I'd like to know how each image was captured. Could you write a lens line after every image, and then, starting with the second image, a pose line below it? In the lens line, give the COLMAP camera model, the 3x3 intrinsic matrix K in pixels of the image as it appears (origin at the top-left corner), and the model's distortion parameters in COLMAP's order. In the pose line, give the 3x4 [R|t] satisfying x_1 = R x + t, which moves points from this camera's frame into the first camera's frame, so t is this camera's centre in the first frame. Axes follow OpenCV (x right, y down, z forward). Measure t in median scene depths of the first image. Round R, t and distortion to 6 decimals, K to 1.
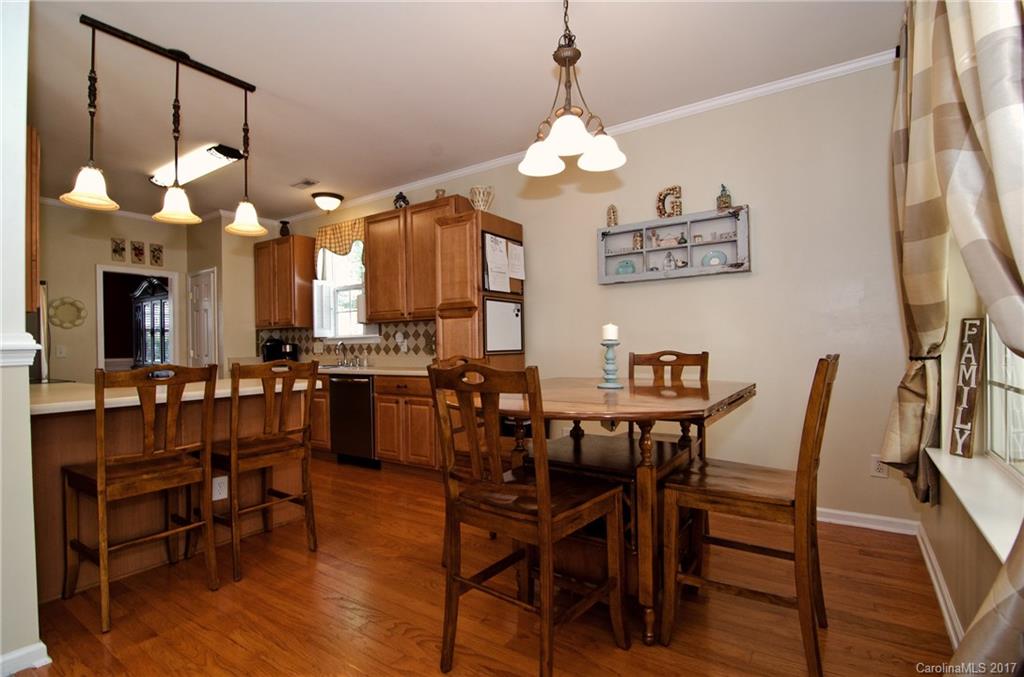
lens RADIAL K [[492.5, 0, 511.3], [0, 492.5, 343.8], [0, 0, 1]] dist [-0.004369, -0.000396]
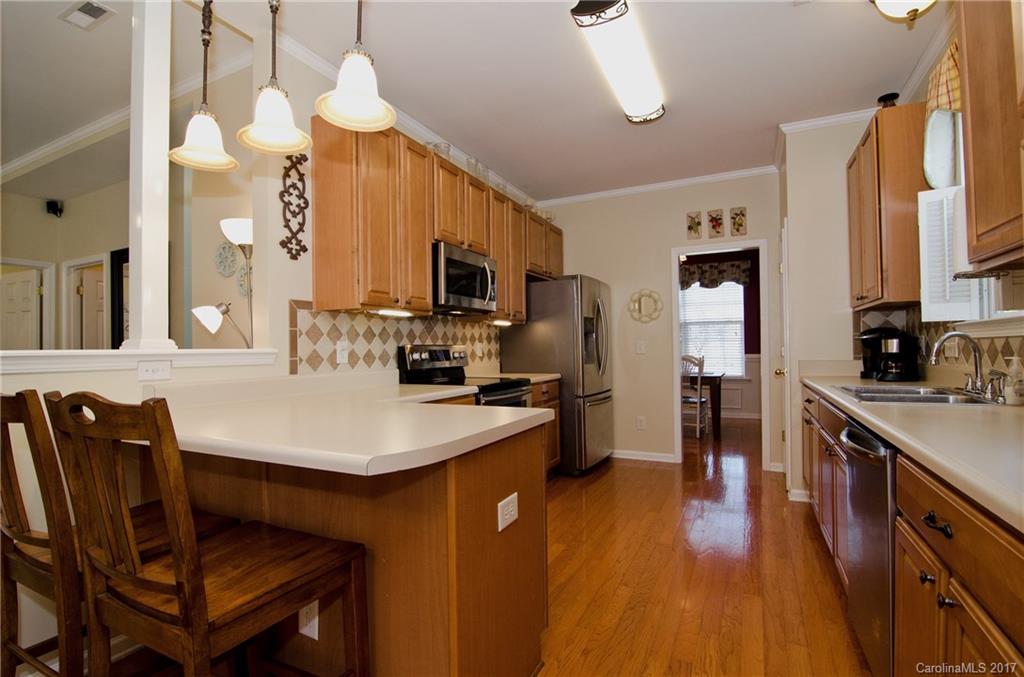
lens RADIAL K [[492.5, 0, 510.0], [0, 492.5, 341.8], [0, 0, 1]] dist [-0.004369, -0.000396]
pose [[0.132552, 0.001893, -0.991174, -0.013414], [0.012365, 0.999917, 0.003564, -0.001228], [0.991099, -0.012728, 0.132517, 0.574280]]
